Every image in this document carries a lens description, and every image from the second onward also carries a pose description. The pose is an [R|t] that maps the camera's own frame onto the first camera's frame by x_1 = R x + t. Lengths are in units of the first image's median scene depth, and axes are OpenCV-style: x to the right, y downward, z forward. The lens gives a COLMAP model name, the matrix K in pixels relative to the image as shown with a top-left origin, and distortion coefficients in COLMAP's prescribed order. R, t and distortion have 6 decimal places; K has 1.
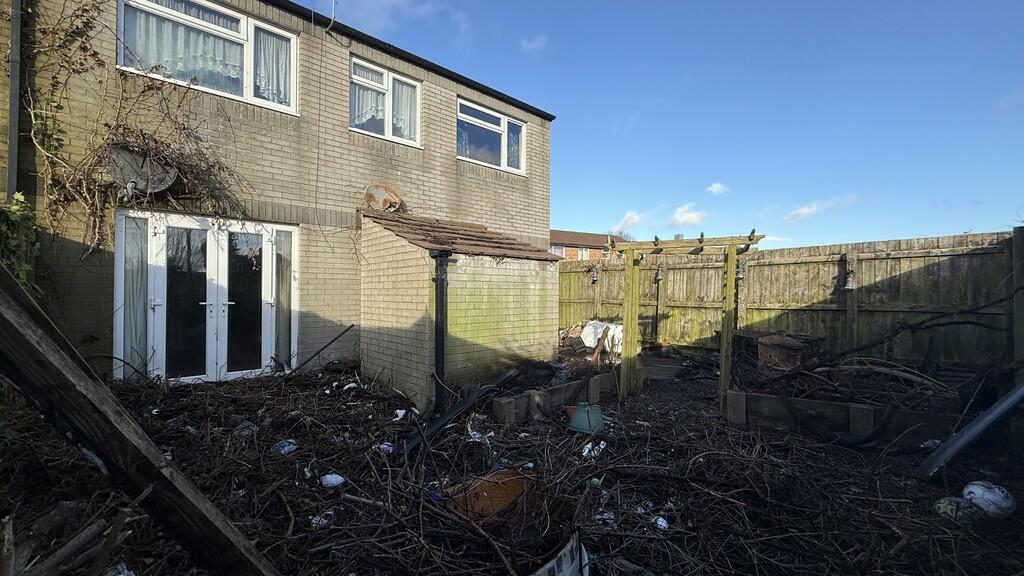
lens RADIAL K [[407.6, 0, 510.1], [0, 407.6, 286.3], [0, 0, 1]] dist [-0.000281, -0.000197]
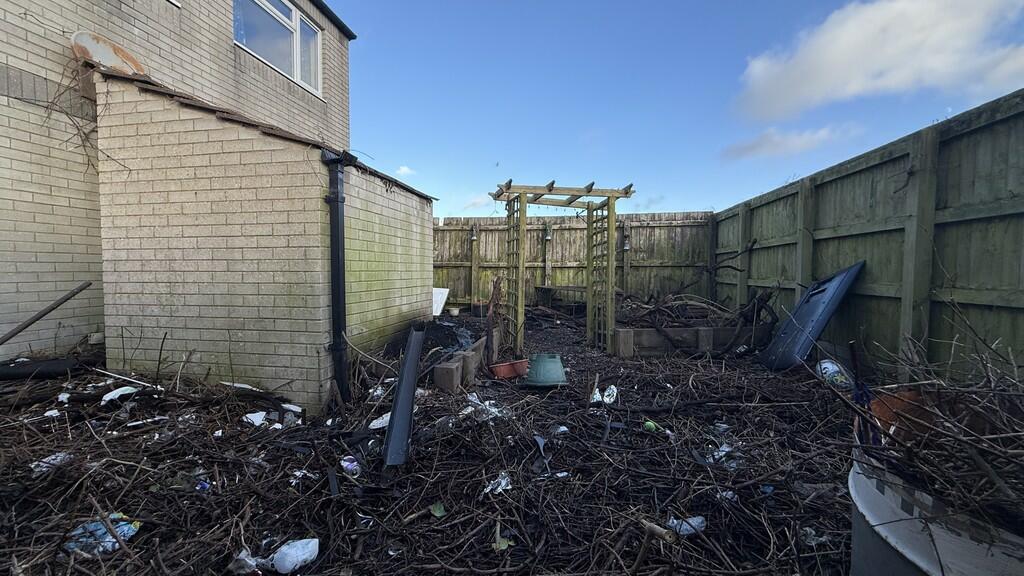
lens RADIAL K [[407.6, 0, 510.5], [0, 407.6, 285.9], [0, 0, 1]] dist [-0.000281, -0.000197]
pose [[0.787979, -0.025097, 0.615190, -0.251127], [-0.009730, 0.998537, 0.053199, 0.058270], [-0.615625, -0.047906, 0.786582, 0.222574]]
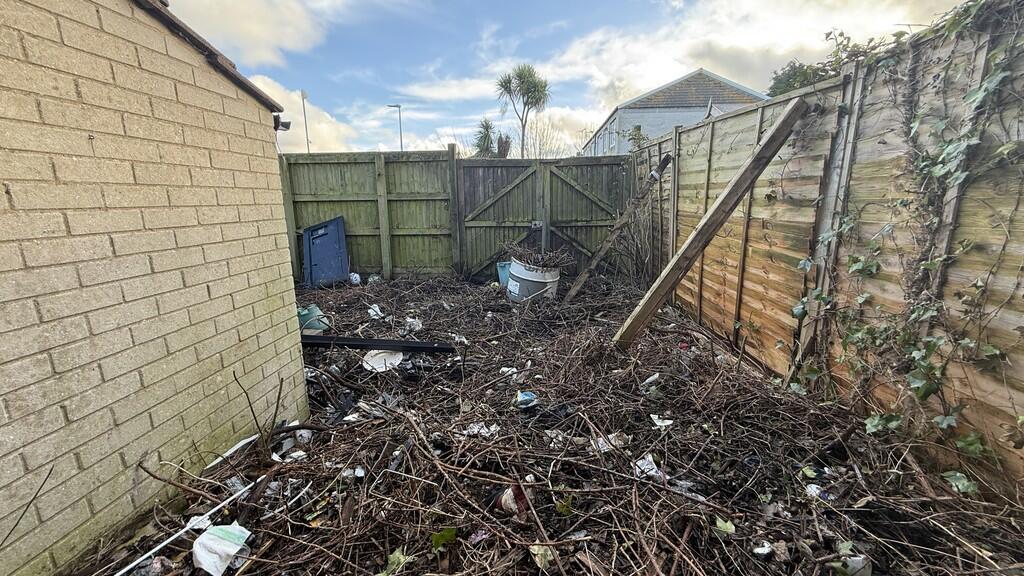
lens RADIAL K [[407.6, 0, 512.7], [0, 407.6, 288.7], [0, 0, 1]] dist [-0.000281, -0.000197]
pose [[-0.701023, -0.145886, 0.698057, -0.563341], [0.001836, 0.978480, 0.206334, 0.014293], [-0.713136, 0.145927, -0.685669, 0.820095]]
